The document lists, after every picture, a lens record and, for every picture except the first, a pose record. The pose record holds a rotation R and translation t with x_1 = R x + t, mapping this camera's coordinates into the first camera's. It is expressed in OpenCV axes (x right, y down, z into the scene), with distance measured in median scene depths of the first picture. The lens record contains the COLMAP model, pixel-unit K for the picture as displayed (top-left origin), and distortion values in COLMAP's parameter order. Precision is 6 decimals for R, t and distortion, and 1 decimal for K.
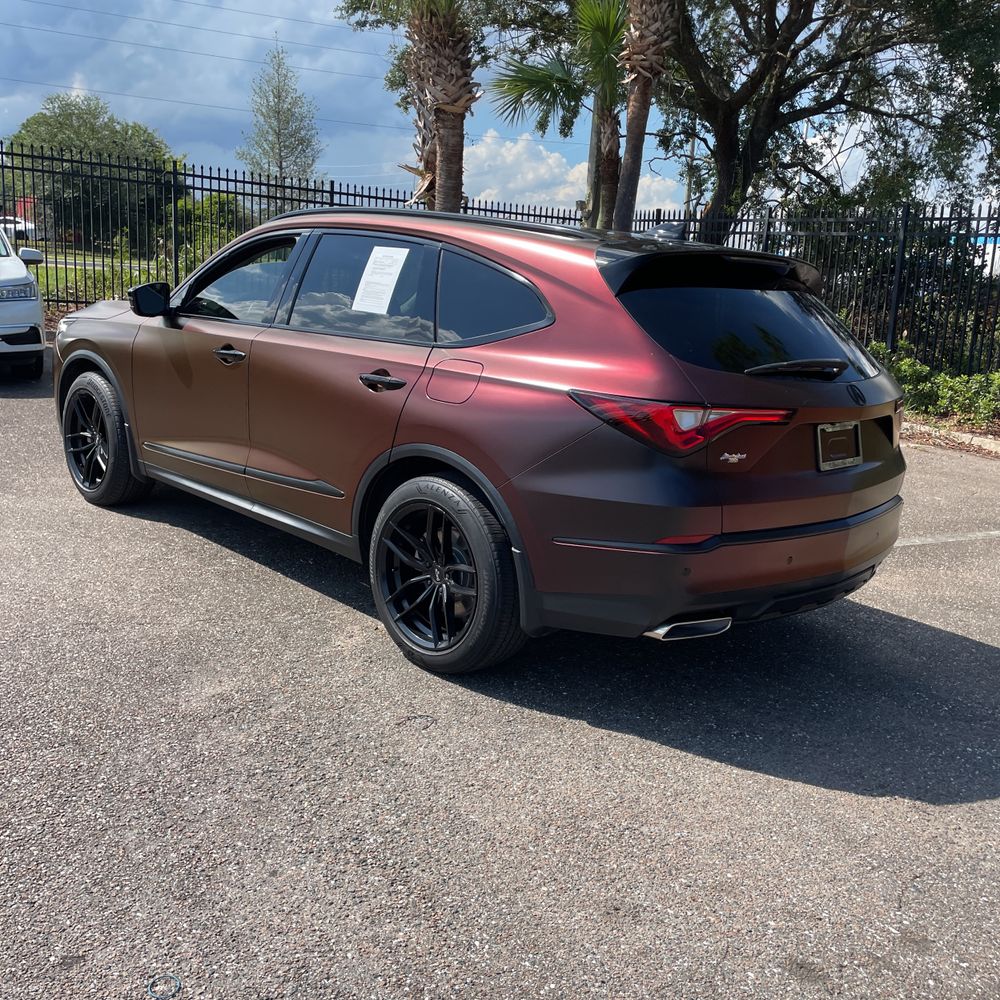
lens RADIAL K [[1033.4, 0, 503.0], [0, 1033.4, 480.1], [0, 0, 1]] dist [0.085905, -0.110389]
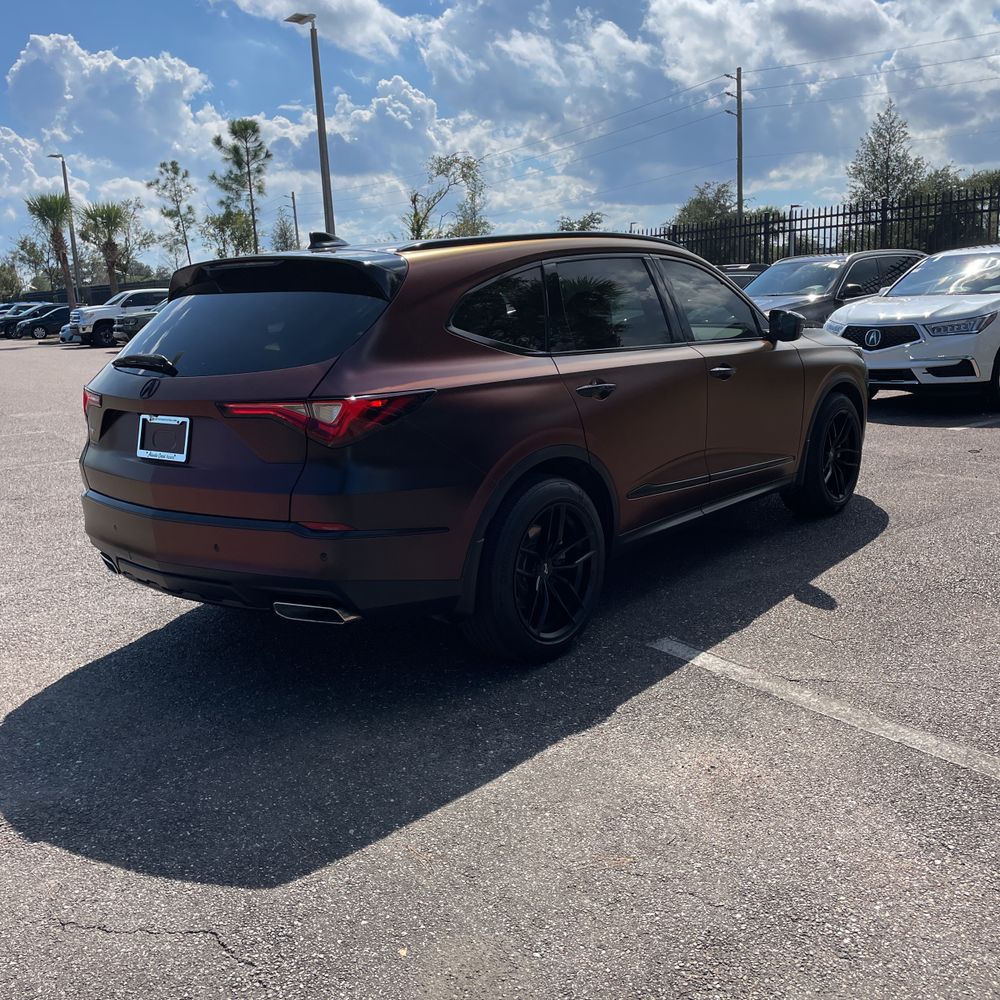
lens RADIAL K [[1033.4, 0, 503.0], [0, 1033.4, 480.1], [0, 0, 1]] dist [0.085905, -0.110389]
pose [[0.078128, 0.098661, -0.992049, 1.257639], [-0.151992, 0.984637, 0.085954, -0.120893], [0.985289, 0.144068, 0.091924, 1.133659]]
